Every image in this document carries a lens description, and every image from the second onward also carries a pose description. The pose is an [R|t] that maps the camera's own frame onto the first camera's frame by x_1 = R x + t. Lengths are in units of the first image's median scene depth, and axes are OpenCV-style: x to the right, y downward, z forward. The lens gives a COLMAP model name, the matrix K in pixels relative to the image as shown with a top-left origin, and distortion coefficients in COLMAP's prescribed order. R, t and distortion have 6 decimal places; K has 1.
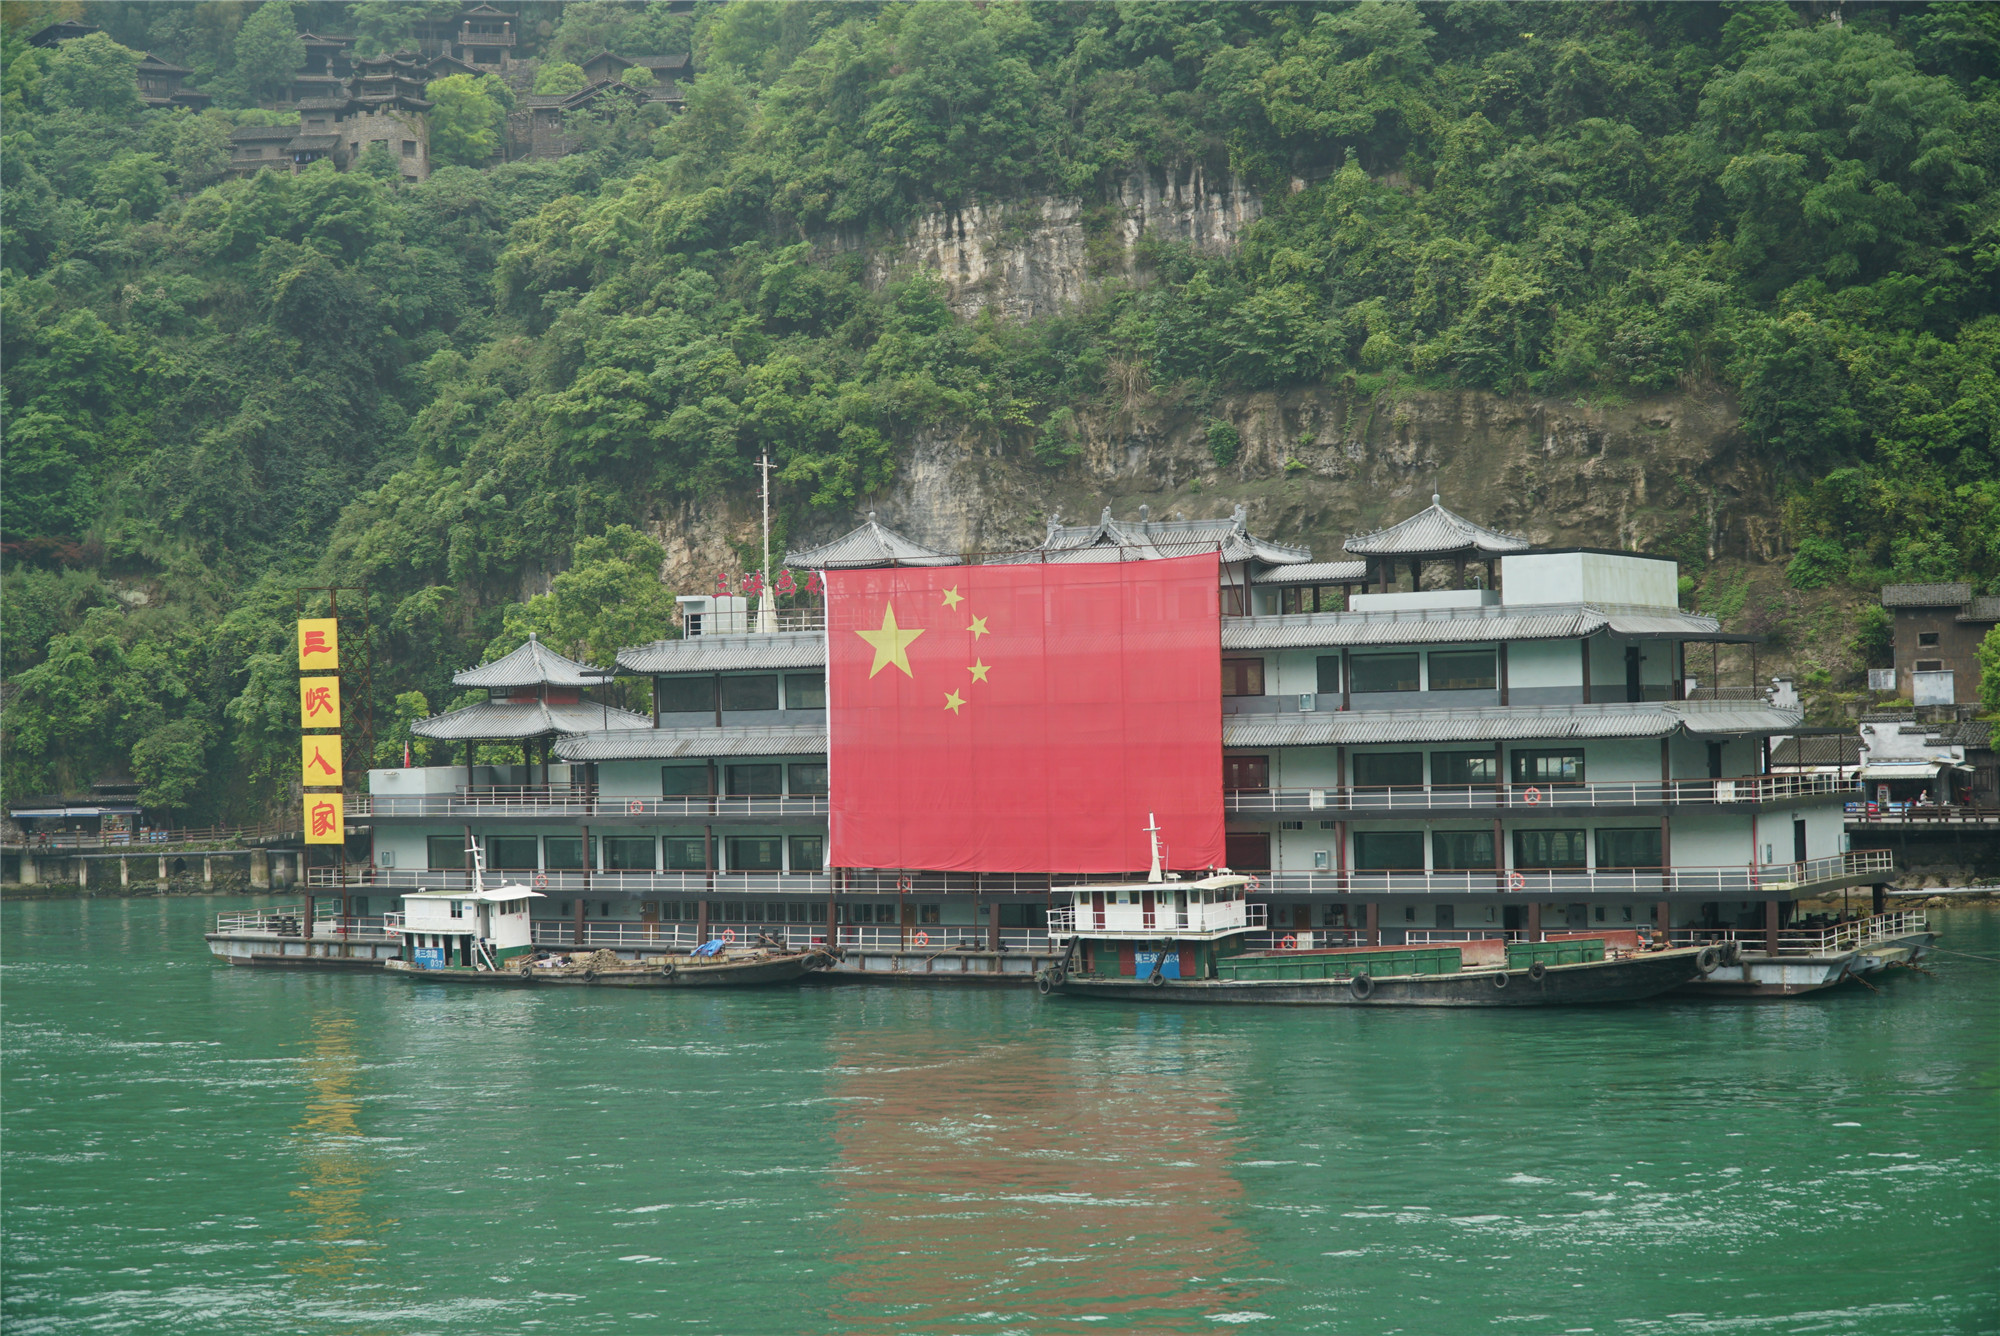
lens RADIAL K [[3161.8, 0, 999.7], [0, 3161.8, 669.2], [0, 0, 1]] dist [-0.133493, 0.000000]
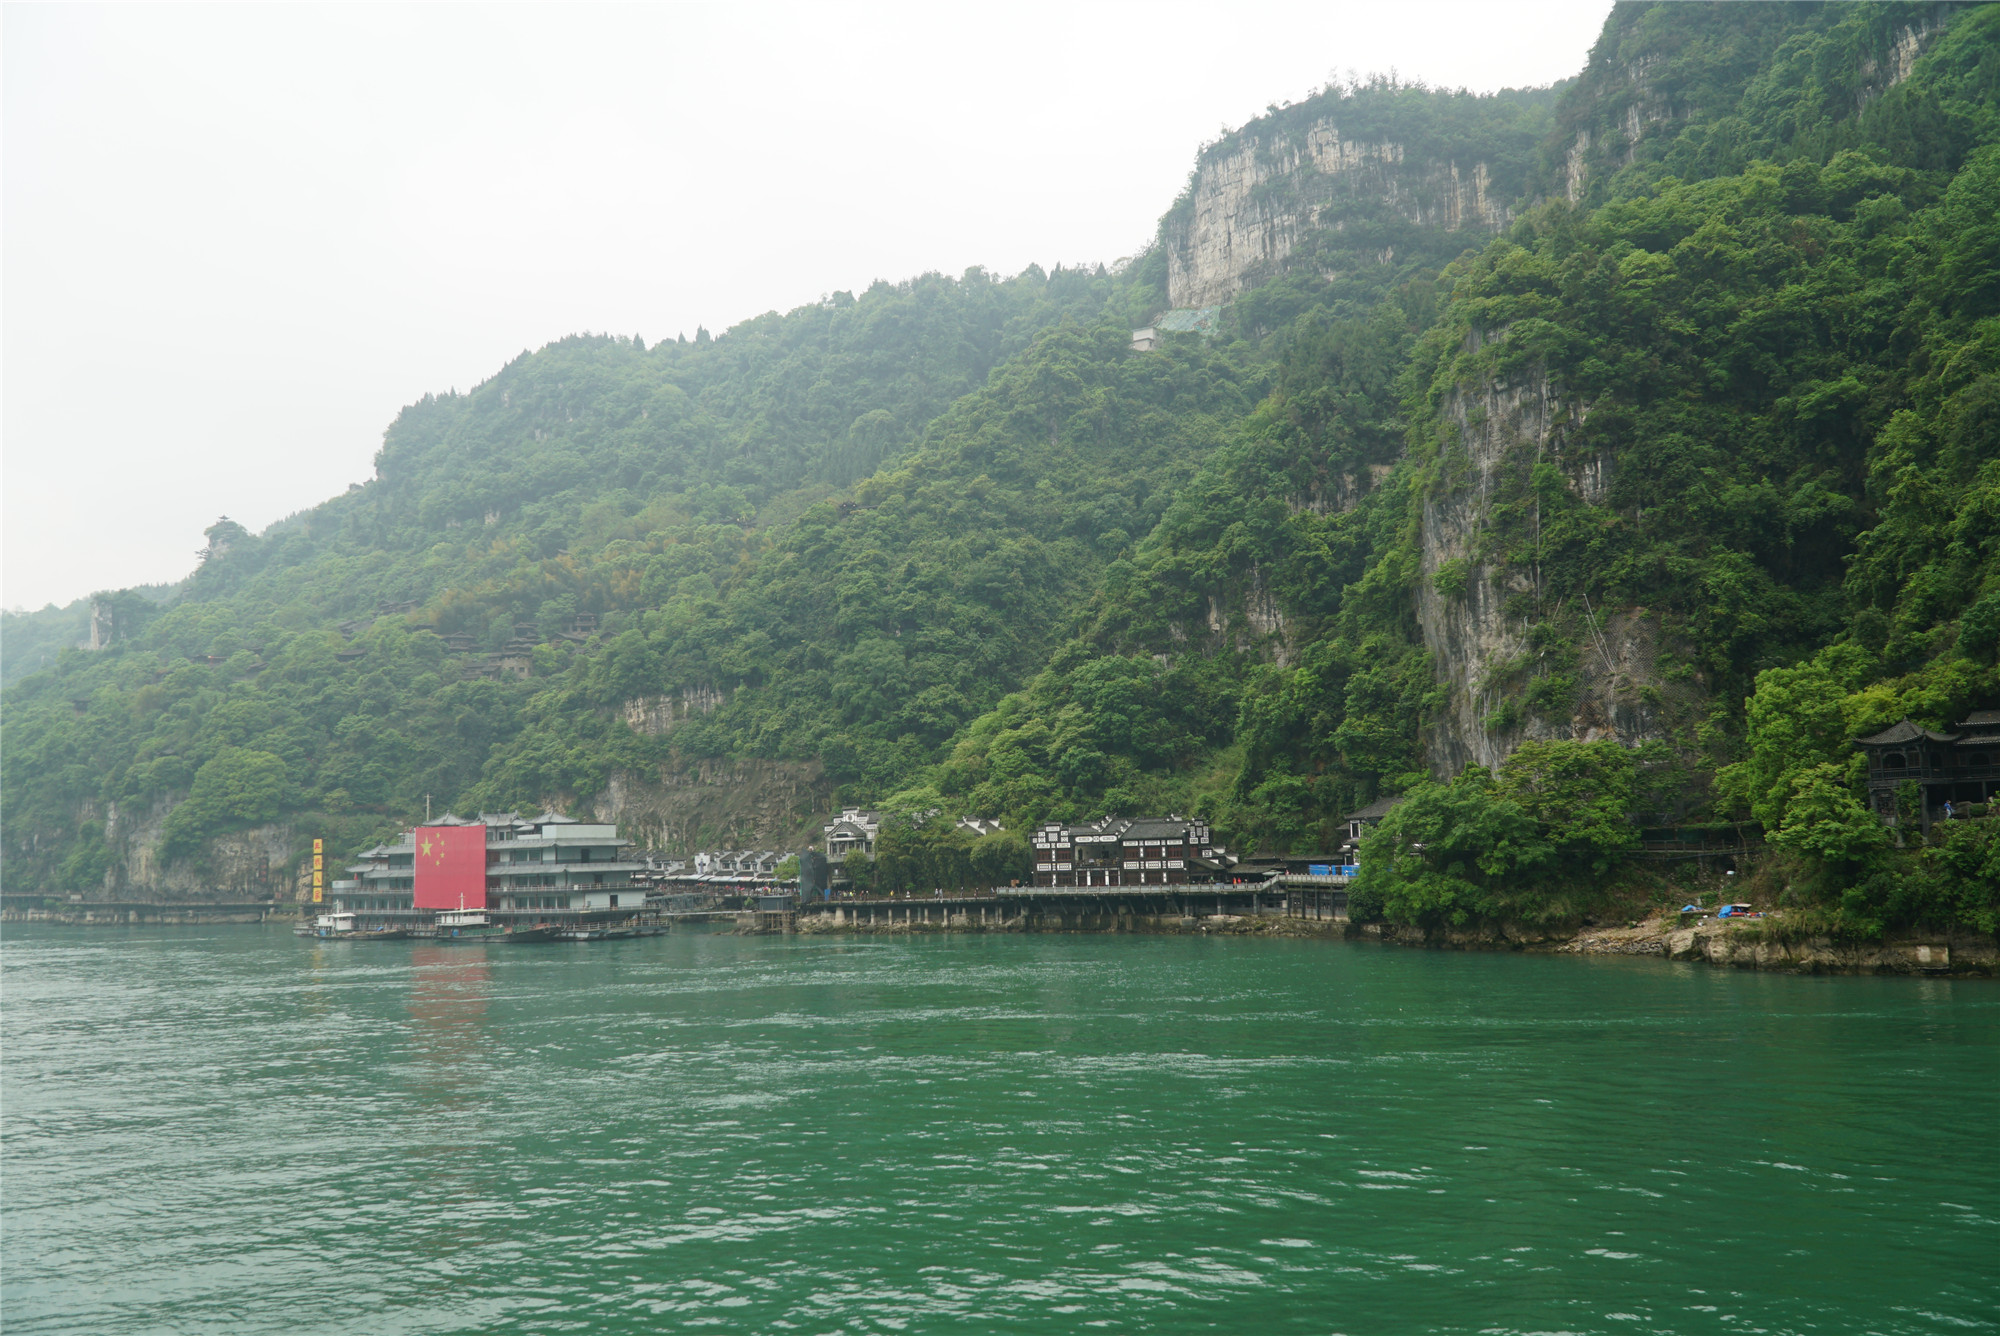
lens RADIAL K [[1496.3, 0, 1000.9], [0, 1496.3, 668.8], [0, 0, 1]] dist [0.006939, 0.001816]
pose [[0.992382, -0.017963, -0.121884, 0.579010], [0.005231, 0.994565, -0.103989, -0.020457], [0.123089, 0.102559, 0.987082, -0.469888]]
